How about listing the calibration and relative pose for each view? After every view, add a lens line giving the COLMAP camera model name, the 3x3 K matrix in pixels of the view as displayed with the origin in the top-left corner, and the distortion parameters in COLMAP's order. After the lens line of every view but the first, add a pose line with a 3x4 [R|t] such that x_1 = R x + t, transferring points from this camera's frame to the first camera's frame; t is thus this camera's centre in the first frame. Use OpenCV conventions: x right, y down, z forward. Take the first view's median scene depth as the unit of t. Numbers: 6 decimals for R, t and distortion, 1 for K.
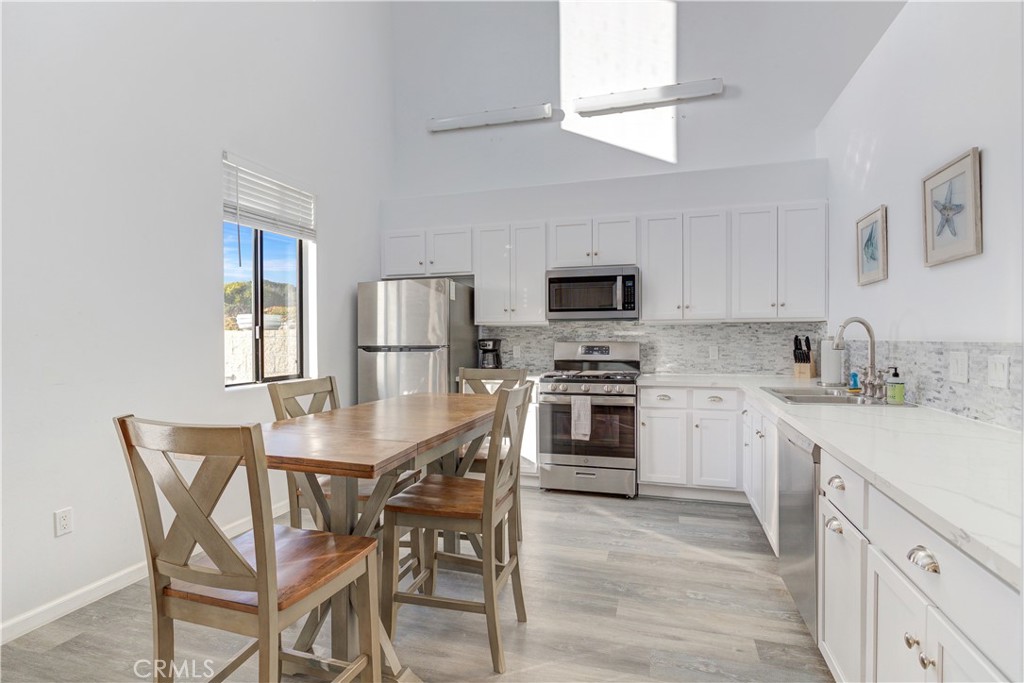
lens RADIAL K [[515.2, 0, 505.2], [0, 515.2, 341.3], [0, 0, 1]] dist [-0.010579, 0.002532]
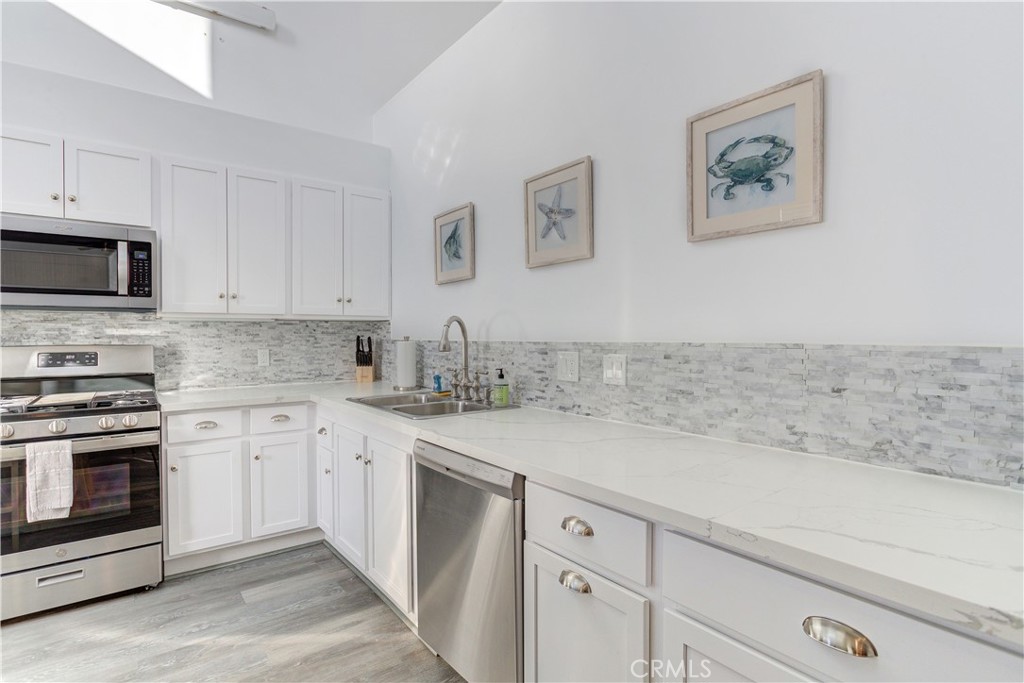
lens RADIAL K [[515.2, 0, 511.7], [0, 515.2, 341.4], [0, 0, 1]] dist [-0.010579, 0.002532]
pose [[0.579802, -0.007395, 0.814724, -0.015174], [0.007969, 0.999962, 0.003405, -0.002297], [-0.814718, 0.004519, 0.579839, 0.257937]]
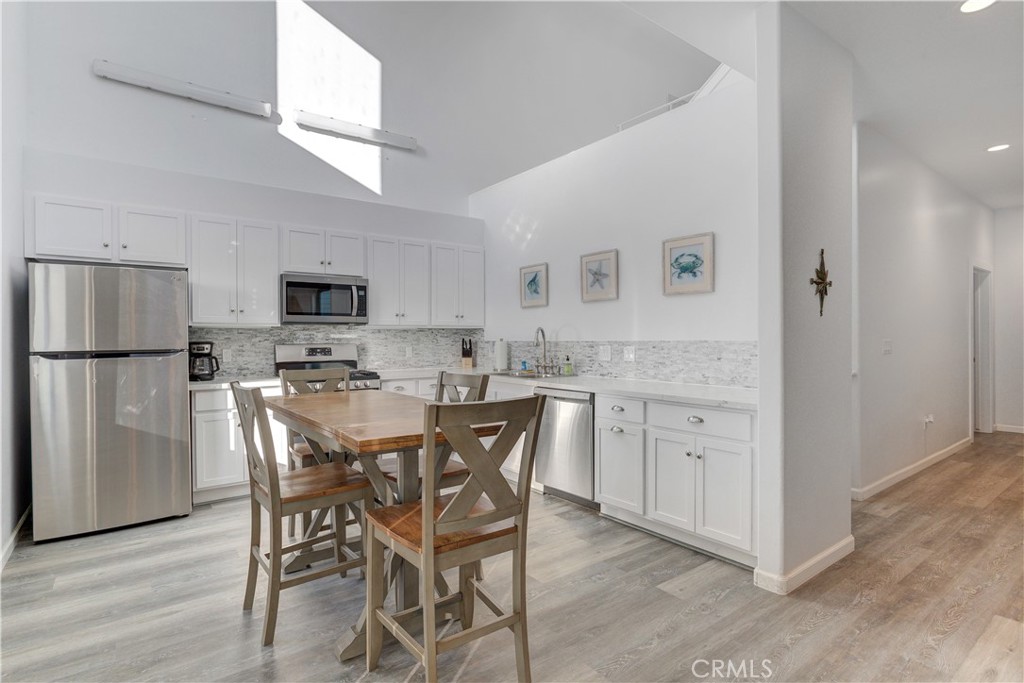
lens RADIAL K [[515.2, 0, 513.5], [0, 515.2, 342.3], [0, 0, 1]] dist [-0.010579, 0.002532]
pose [[0.583126, -0.003239, 0.812375, -0.520788], [0.009523, 0.999951, -0.002849, 0.004694], [-0.812326, 0.009398, 0.583128, 0.054200]]
